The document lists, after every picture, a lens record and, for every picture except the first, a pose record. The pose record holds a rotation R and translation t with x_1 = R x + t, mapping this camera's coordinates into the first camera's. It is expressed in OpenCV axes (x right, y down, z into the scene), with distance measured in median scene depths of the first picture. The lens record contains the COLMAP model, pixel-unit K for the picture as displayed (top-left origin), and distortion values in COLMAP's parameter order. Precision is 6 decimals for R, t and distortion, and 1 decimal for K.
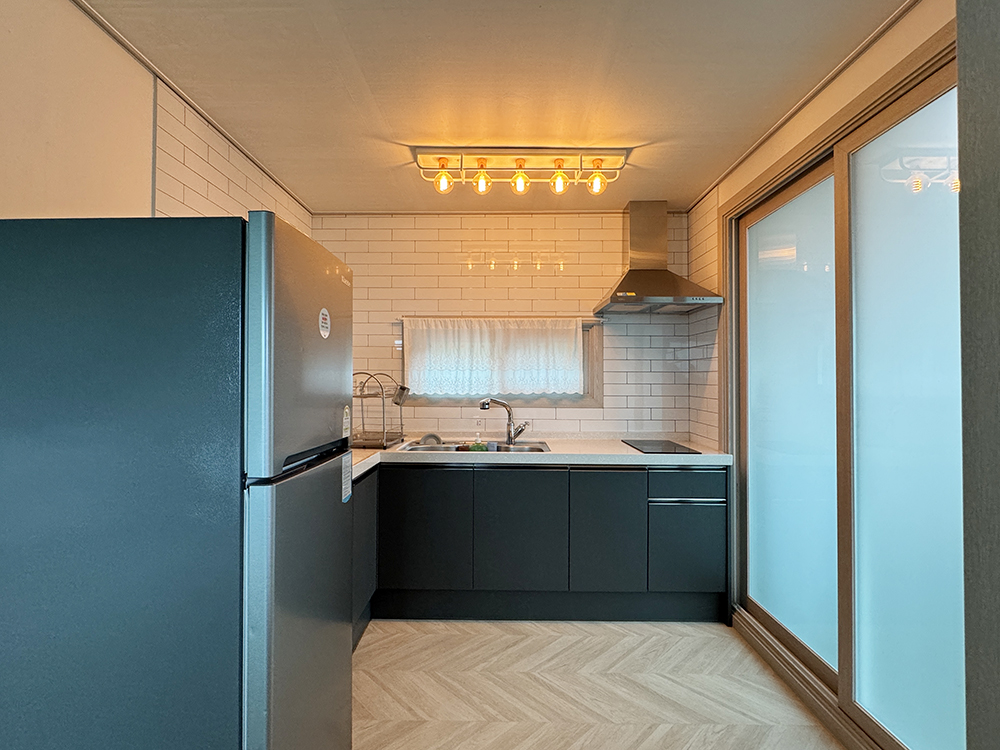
lens RADIAL K [[471.1, 0, 491.7], [0, 471.1, 377.3], [0, 0, 1]] dist [0.006326, 0.000436]
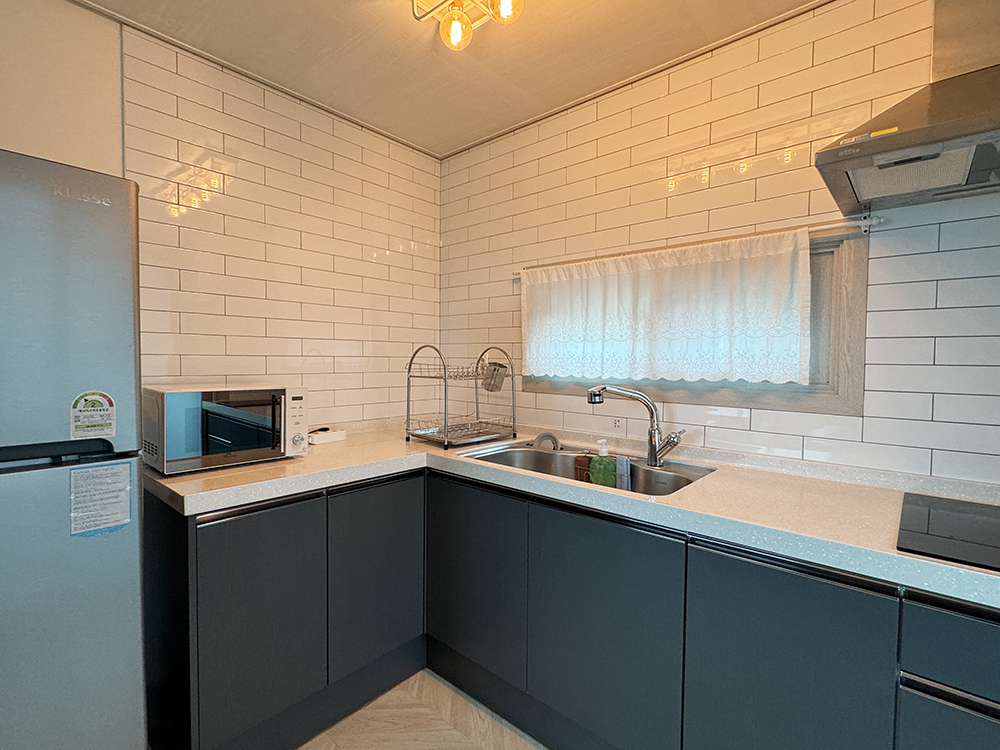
lens RADIAL K [[471.1, 0, 502.9], [0, 471.1, 374.2], [0, 0, 1]] dist [0.006326, 0.000436]
pose [[0.766089, 0.026707, -0.642180, 0.264461], [-0.000441, 0.999158, 0.041027, 0.004586], [0.642735, -0.031147, 0.765455, 0.420231]]
